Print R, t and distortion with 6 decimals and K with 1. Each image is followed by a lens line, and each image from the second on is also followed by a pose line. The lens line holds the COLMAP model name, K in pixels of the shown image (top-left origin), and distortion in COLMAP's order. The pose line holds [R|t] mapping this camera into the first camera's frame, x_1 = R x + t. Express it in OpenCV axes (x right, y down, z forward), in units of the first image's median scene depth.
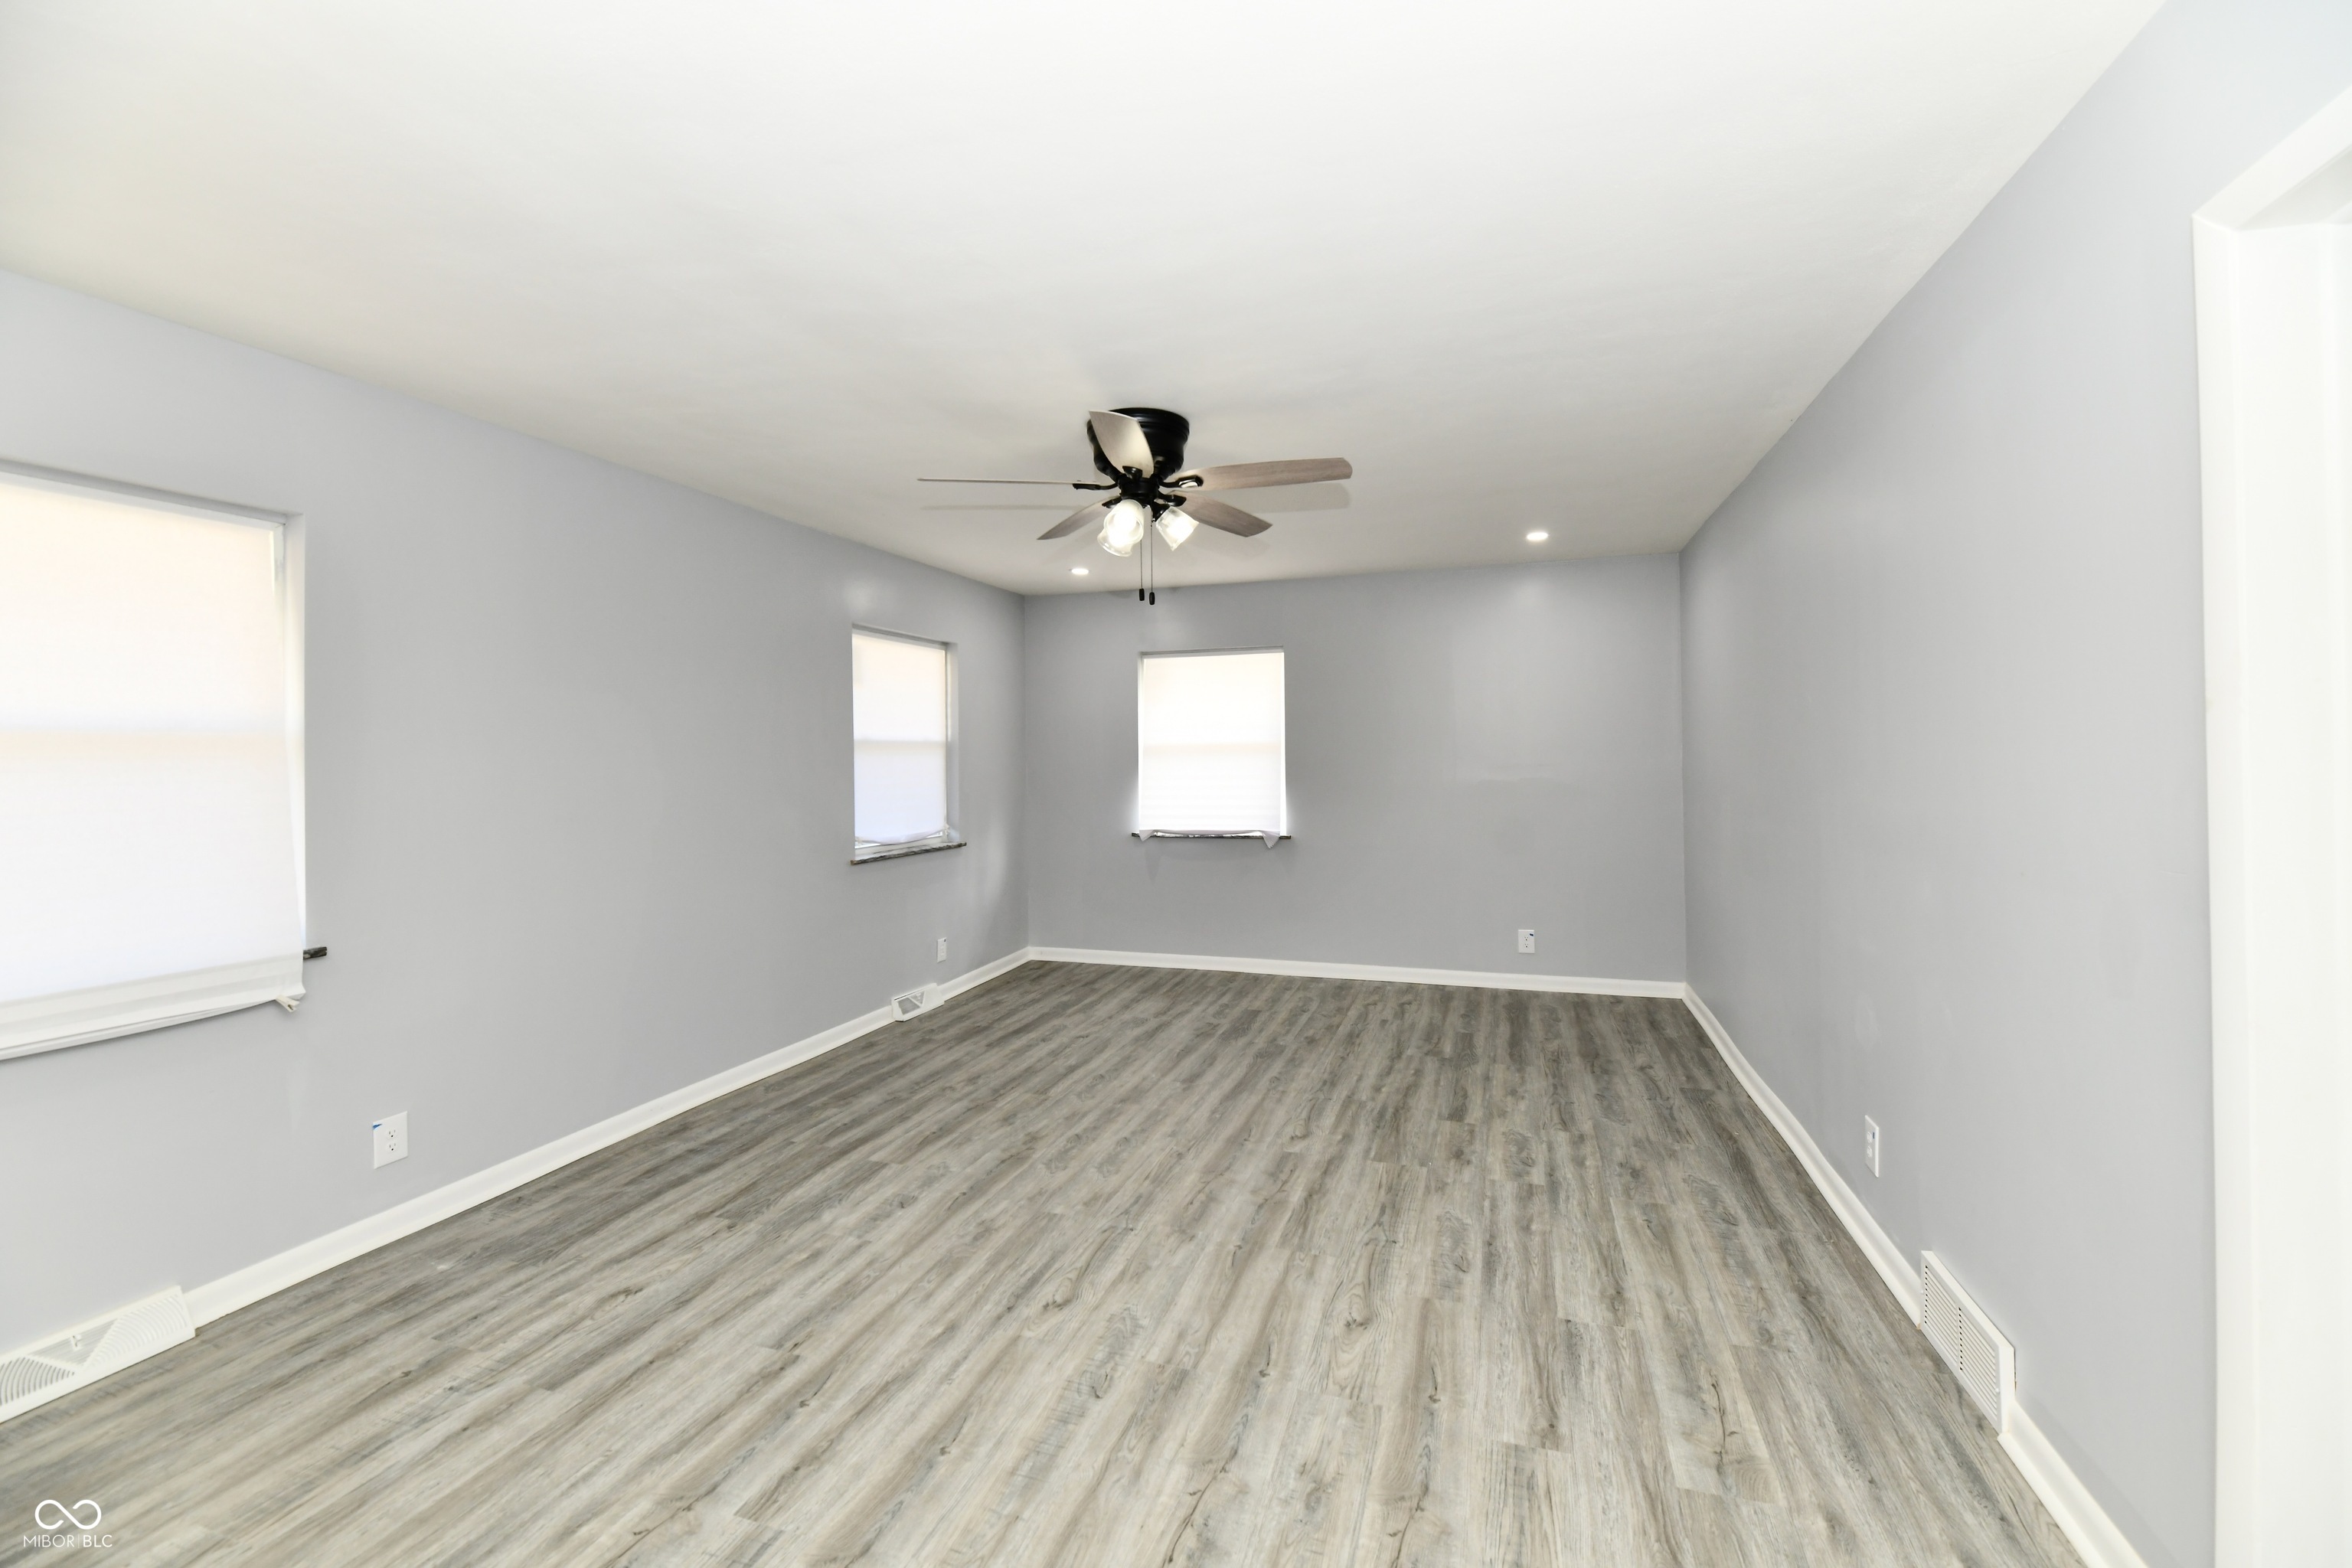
lens RADIAL K [[963.4, 0, 1189.0], [0, 963.4, 760.9], [0, 0, 1]] dist [-0.001840, -0.001294]
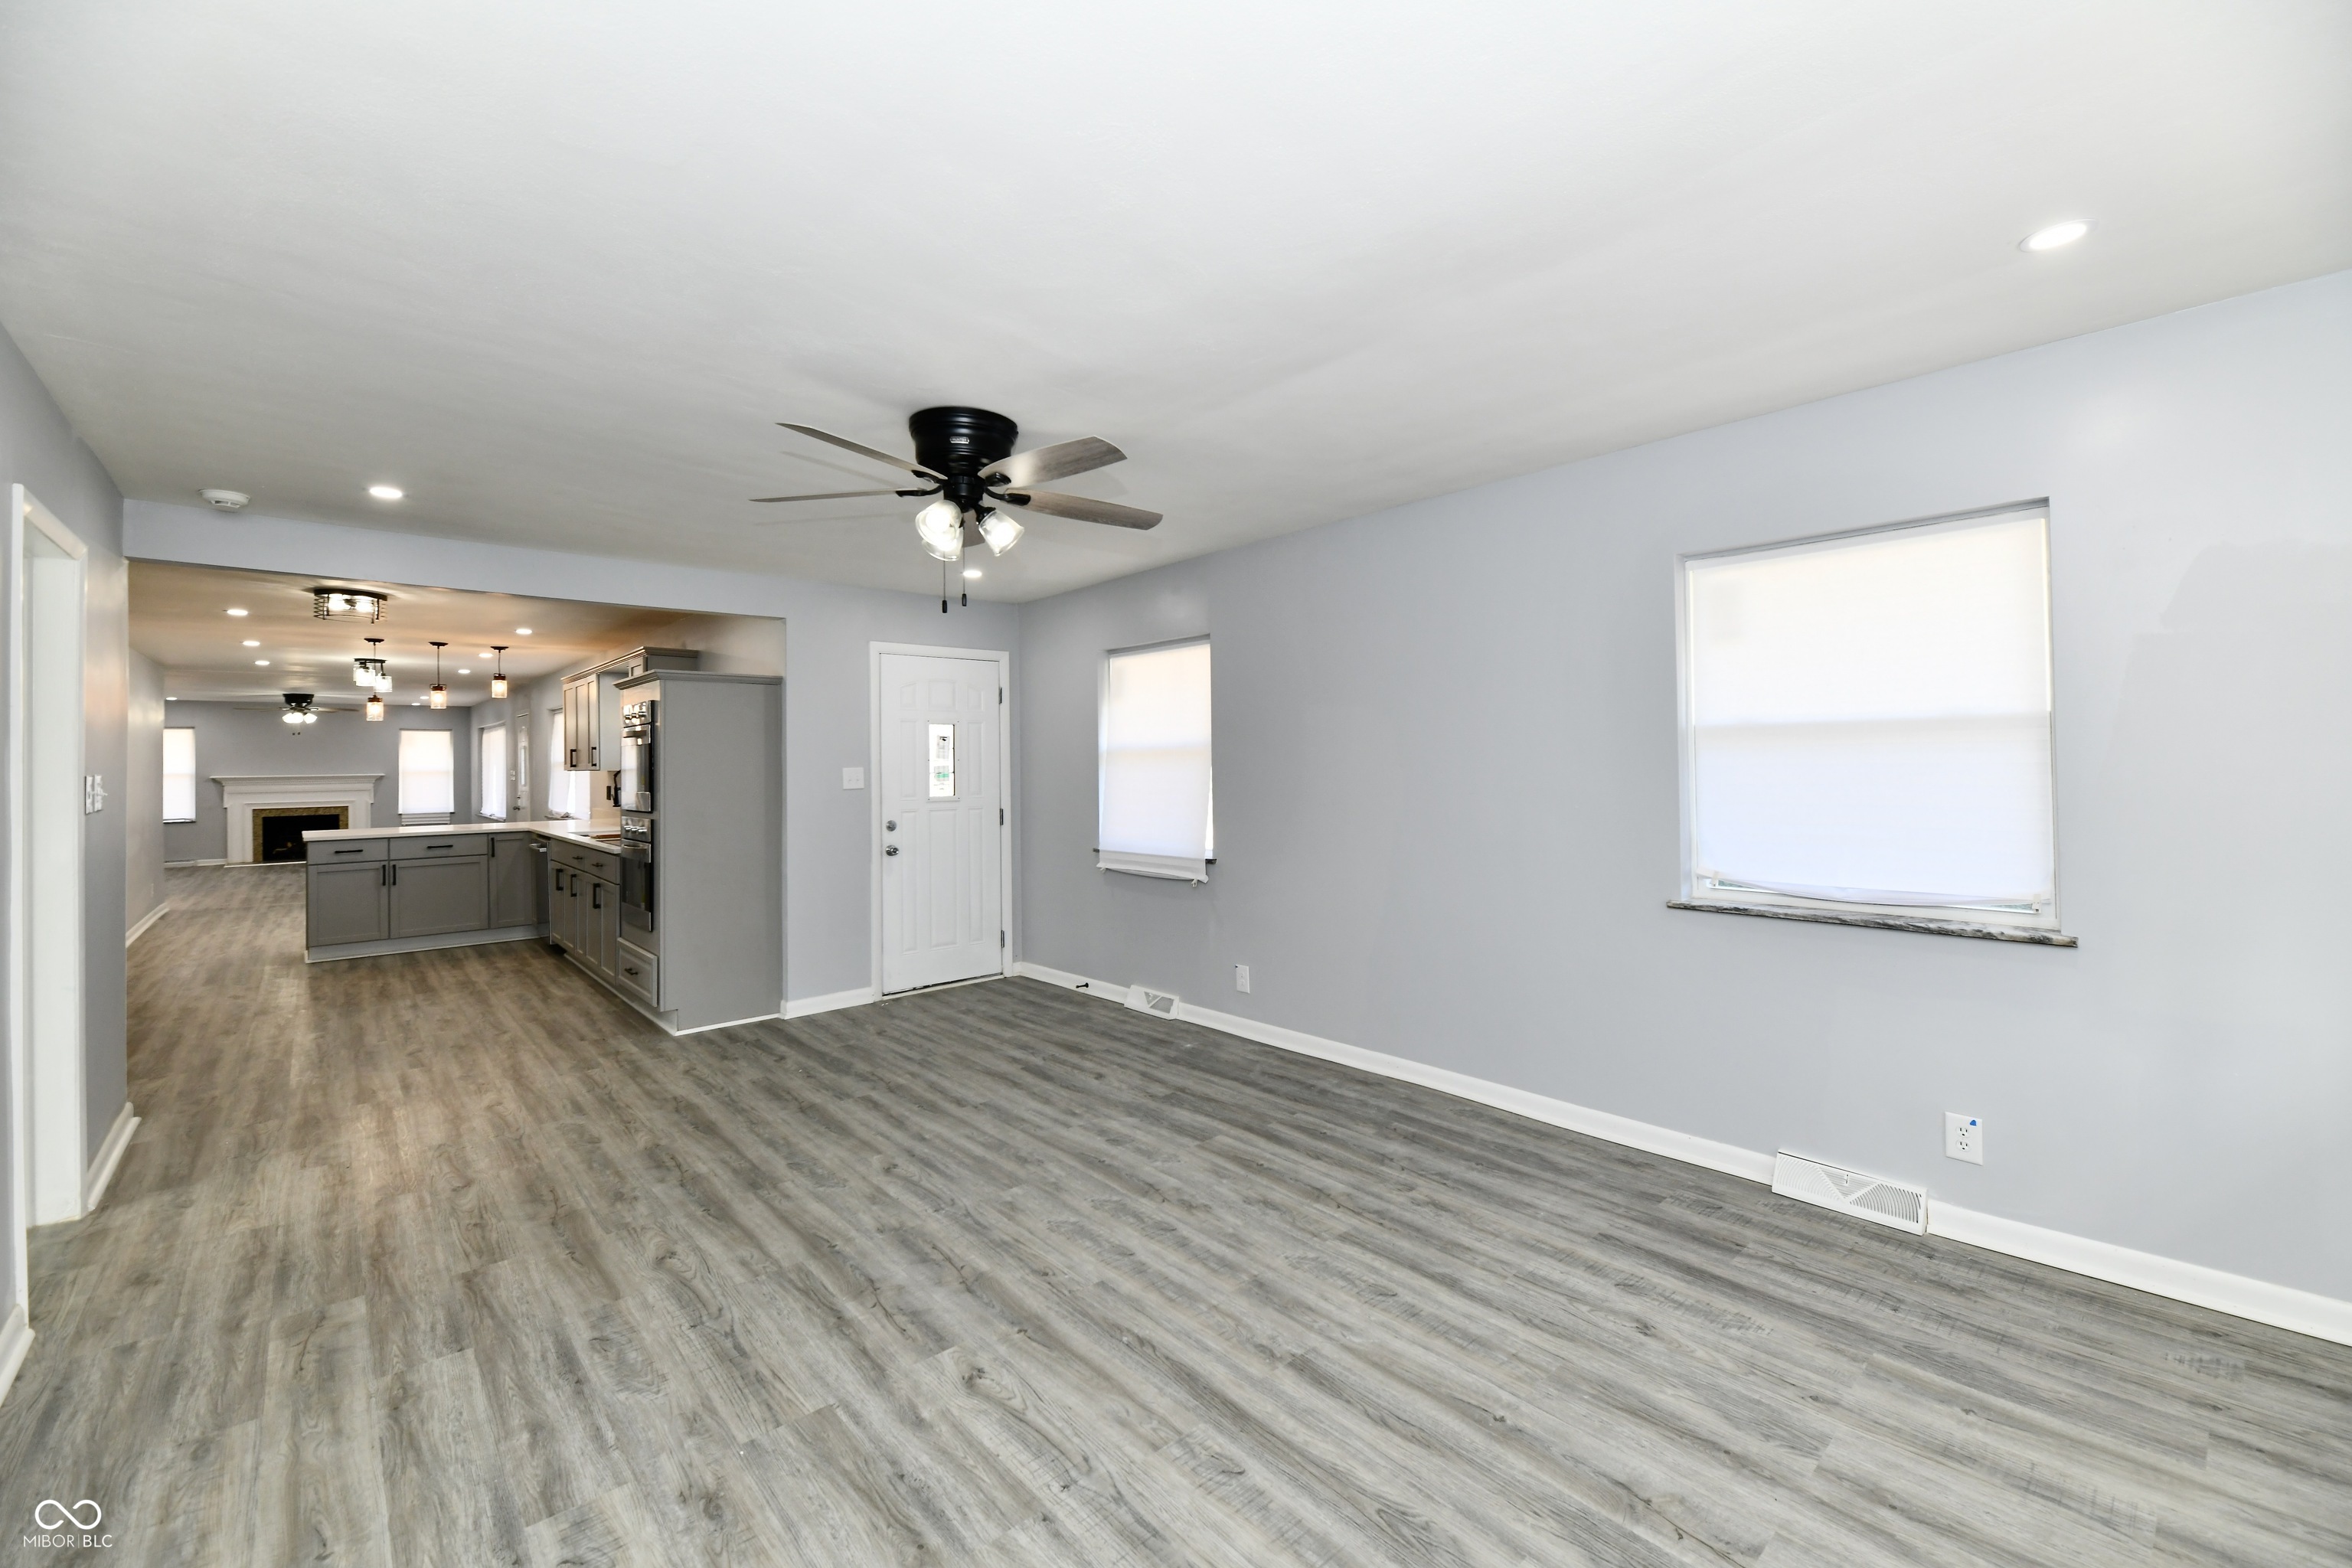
lens RADIAL K [[963.4, 0, 1189.8], [0, 963.4, 764.1], [0, 0, 1]] dist [-0.001840, -0.001294]
pose [[-0.493302, 0.021238, -0.869599, 0.682848], [0.017472, 0.999742, 0.014505, -0.018669], [0.869682, -0.008039, -0.493546, 1.682789]]
